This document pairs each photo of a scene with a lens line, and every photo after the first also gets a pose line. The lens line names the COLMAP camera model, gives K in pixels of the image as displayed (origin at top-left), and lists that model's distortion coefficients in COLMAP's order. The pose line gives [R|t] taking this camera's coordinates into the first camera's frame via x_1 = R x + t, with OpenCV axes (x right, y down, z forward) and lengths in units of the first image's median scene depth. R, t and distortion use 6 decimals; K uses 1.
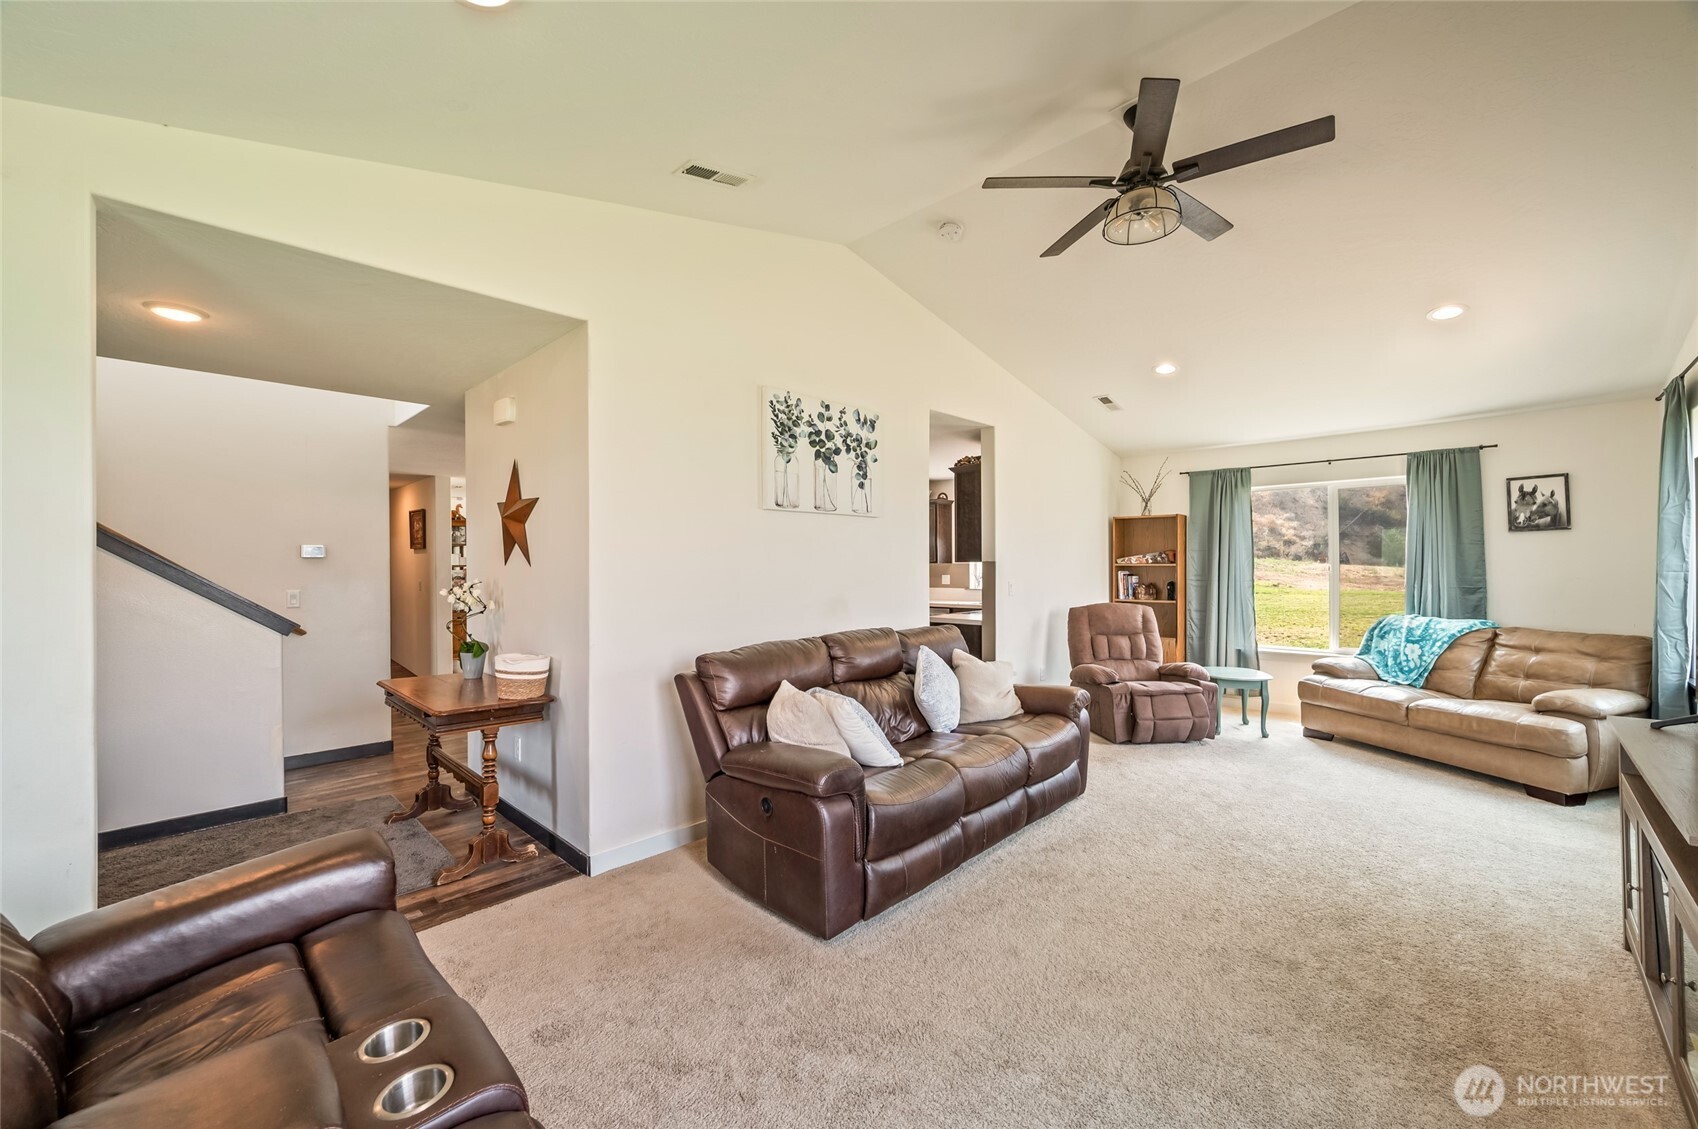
lens RADIAL K [[675.8, 0, 847.5], [0, 675.8, 562.5], [0, 0, 1]] dist [0.001501, 0.000093]
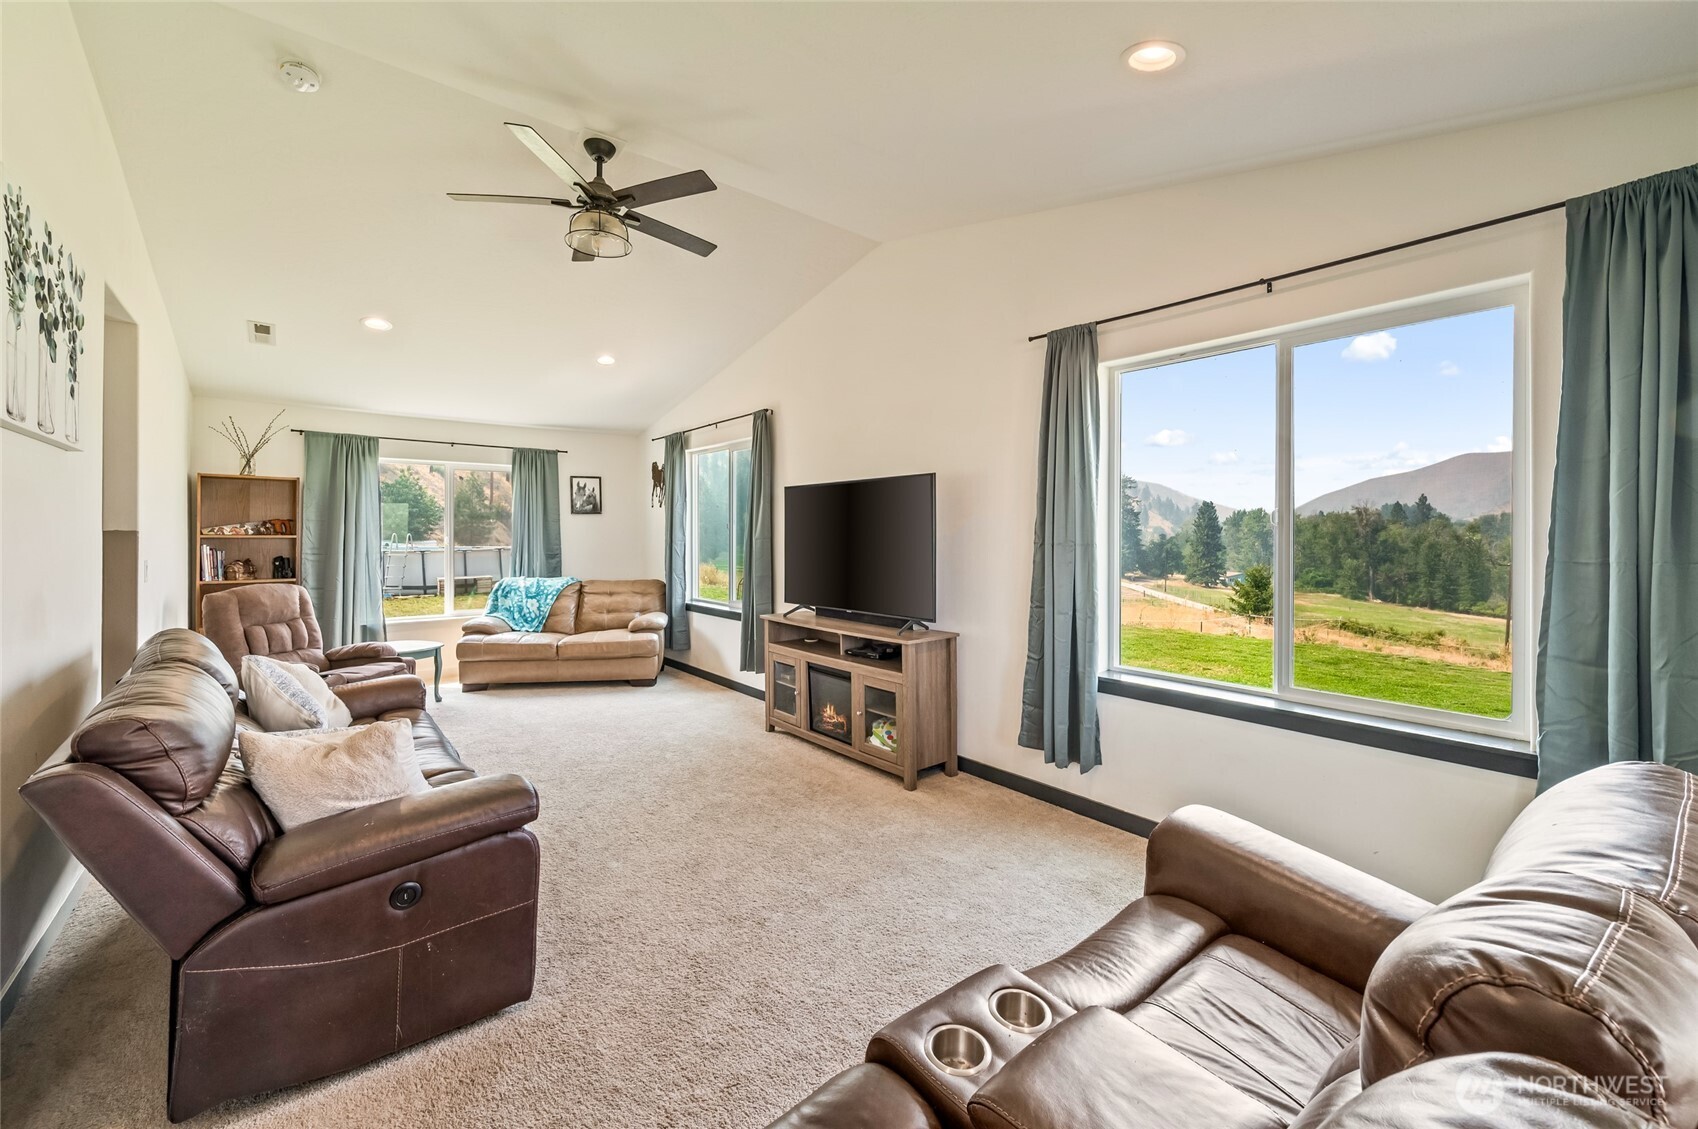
lens RADIAL K [[675.8, 0, 868.0], [0, 675.8, 526.4], [0, 0, 1]] dist [0.001501, 0.000093]
pose [[0.110680, 0.017744, 0.993698, -0.364150], [-0.005178, 0.999837, -0.017277, 0.002095], [-0.993843, -0.003233, 0.110754, 0.230216]]
